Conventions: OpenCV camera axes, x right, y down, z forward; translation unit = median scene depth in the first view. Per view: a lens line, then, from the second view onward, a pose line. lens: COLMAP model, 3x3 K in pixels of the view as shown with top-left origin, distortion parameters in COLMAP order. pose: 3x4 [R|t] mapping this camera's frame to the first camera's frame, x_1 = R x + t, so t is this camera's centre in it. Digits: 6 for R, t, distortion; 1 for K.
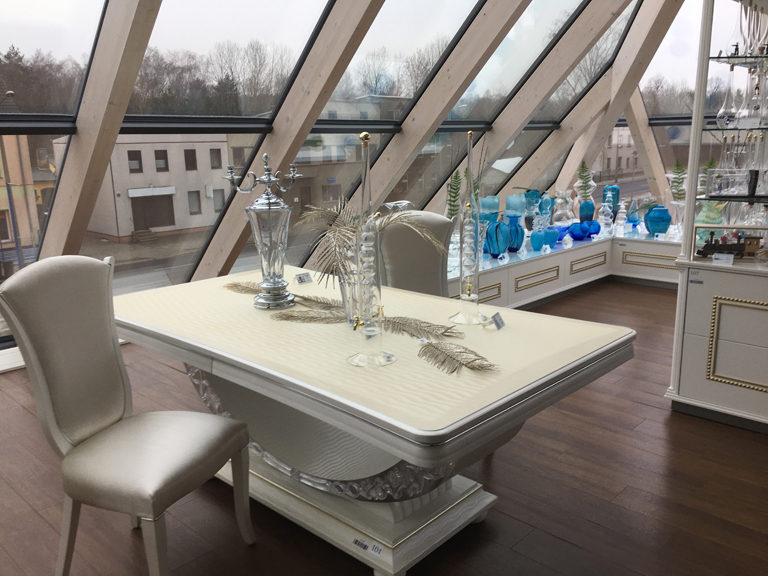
lens RADIAL K [[667.7, 0, 384.0], [0, 667.7, 288.0], [0, 0, 1]] dist [0.157461, -0.009301]
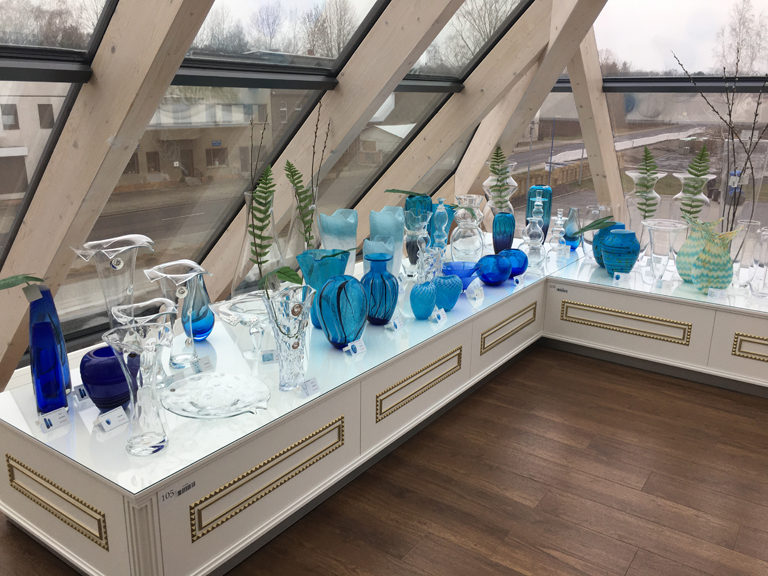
lens RADIAL K [[654.4, 0, 358.7], [0, 654.4, 286.8], [0, 0, 1]] dist [0.103660, 0.001265]
pose [[0.994395, -0.005101, 0.105604, 0.107783], [-0.000958, 0.998360, 0.057241, -0.098282], [-0.105723, -0.057021, 0.992759, 0.432157]]
